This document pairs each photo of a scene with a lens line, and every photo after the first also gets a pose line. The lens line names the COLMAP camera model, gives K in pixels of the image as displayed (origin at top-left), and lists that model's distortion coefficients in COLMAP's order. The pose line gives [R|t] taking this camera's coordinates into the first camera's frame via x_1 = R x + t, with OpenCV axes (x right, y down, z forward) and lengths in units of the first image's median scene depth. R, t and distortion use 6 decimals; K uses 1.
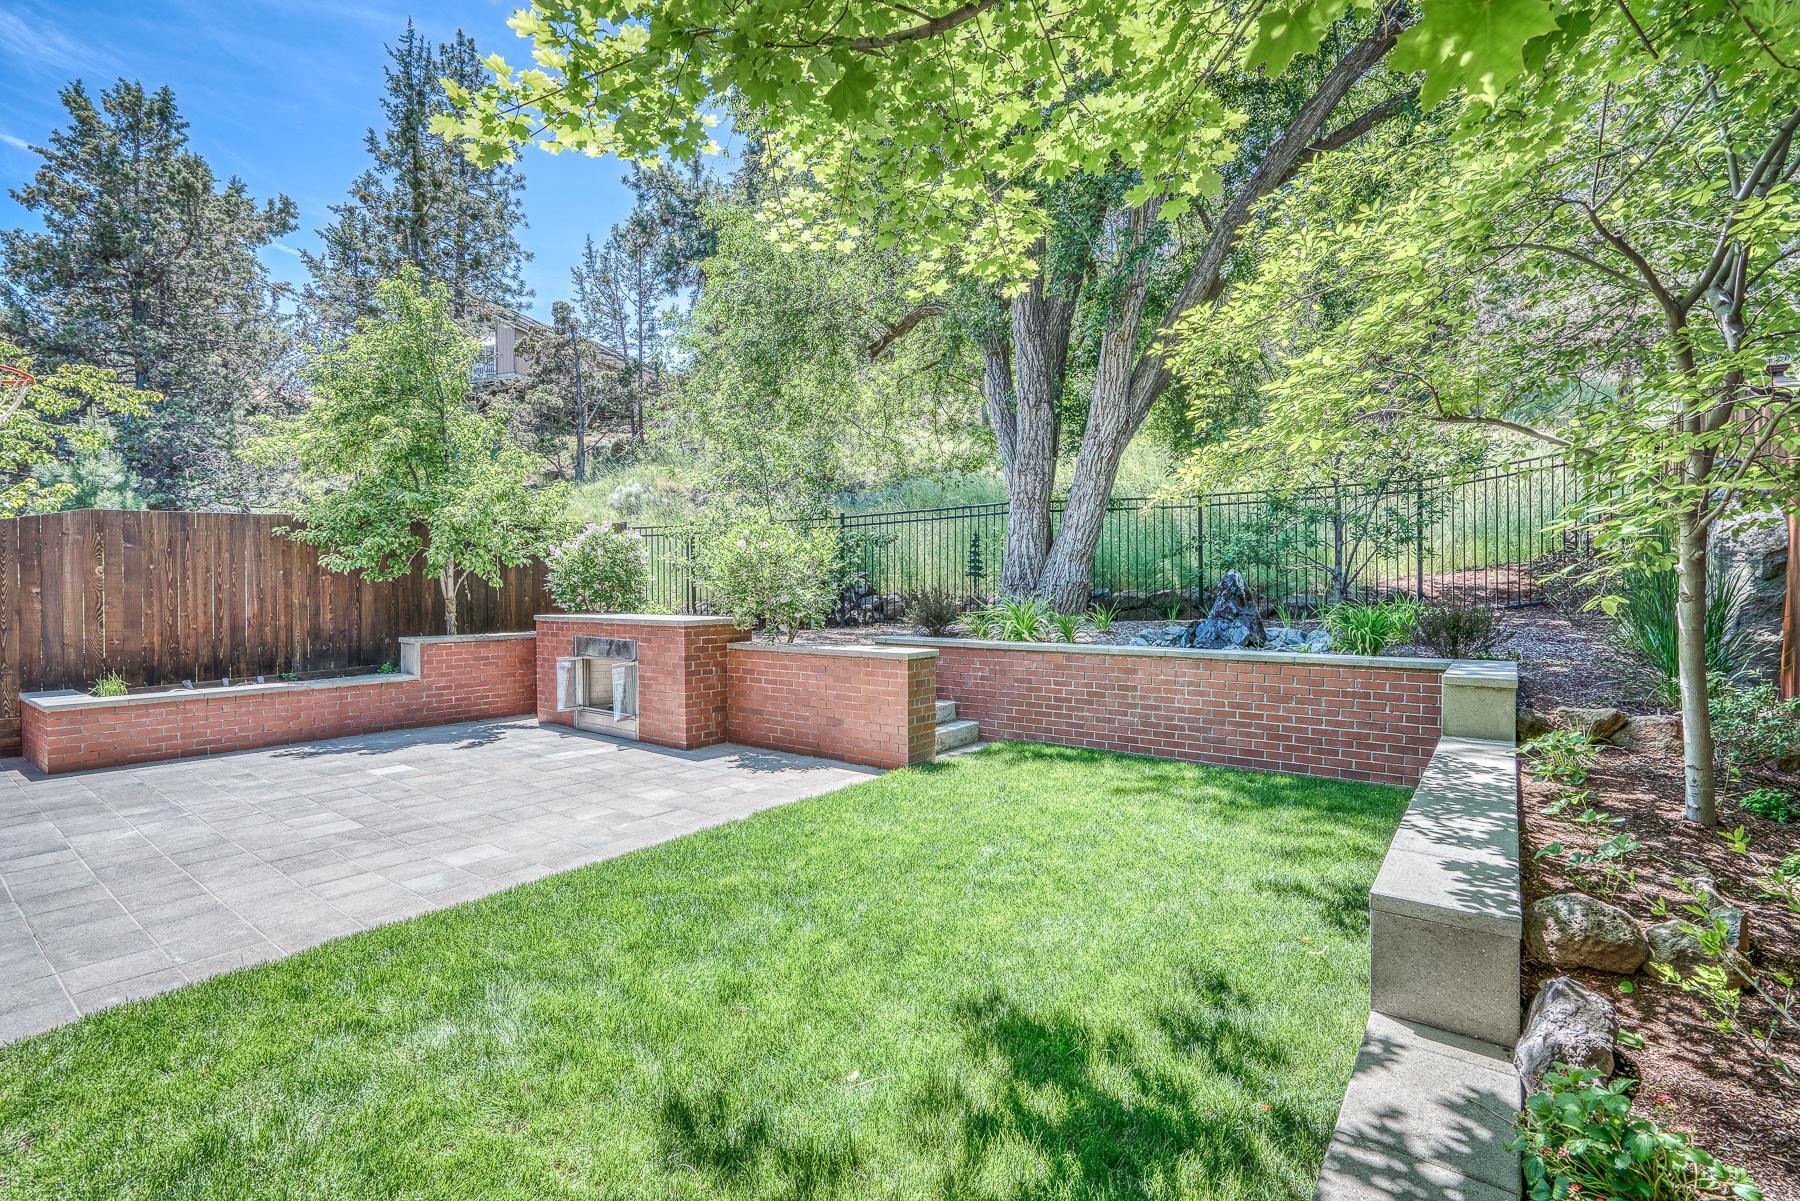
lens RADIAL K [[816.6, 0, 908.0], [0, 816.6, 598.2], [0, 0, 1]] dist [-0.002190, -0.000214]
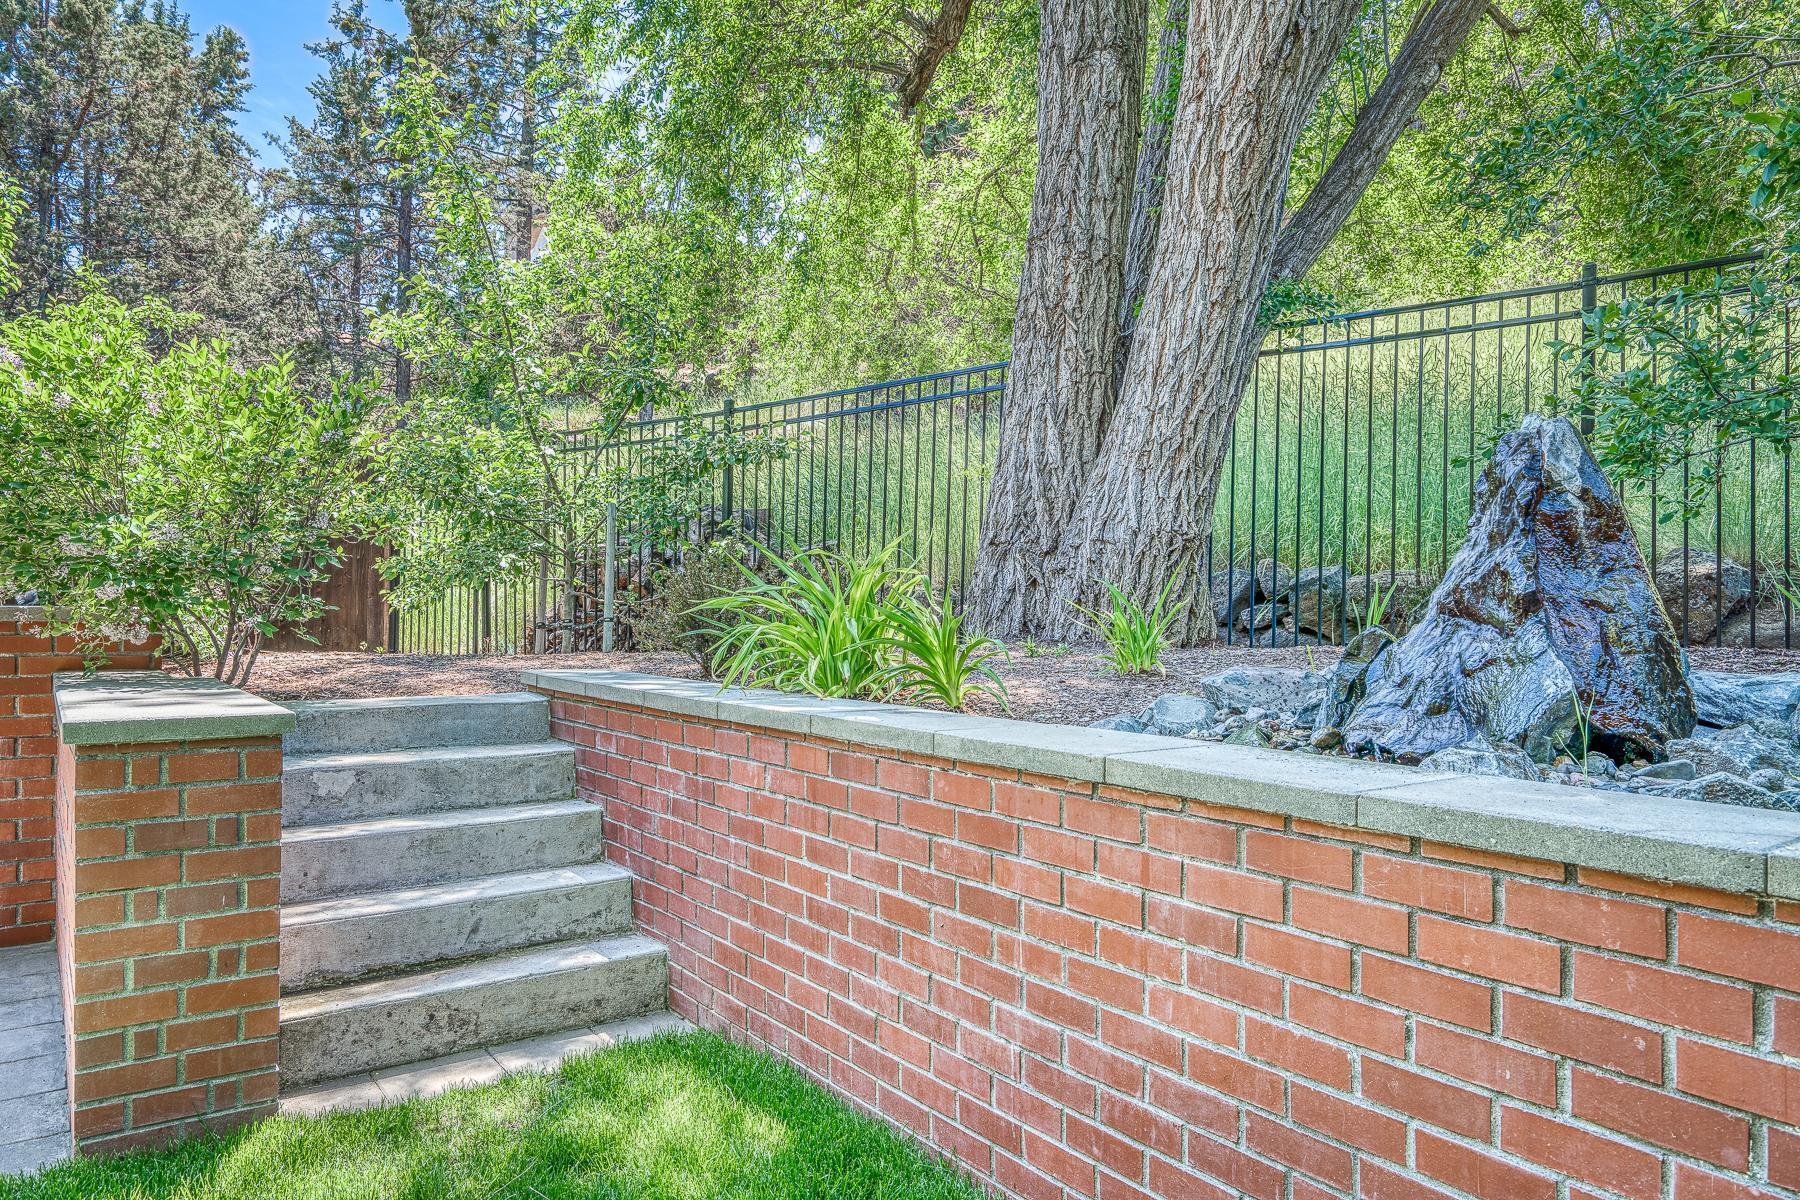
lens RADIAL K [[1187.0, 0, 895.6], [0, 1187.0, 628.0], [0, 0, 1]] dist [0.029006, -0.001204]
pose [[0.958080, 0.014129, -0.286153, 0.094493], [-0.012781, 0.999897, 0.006576, 0.007774], [0.286216, -0.002642, 0.958161, 0.183407]]
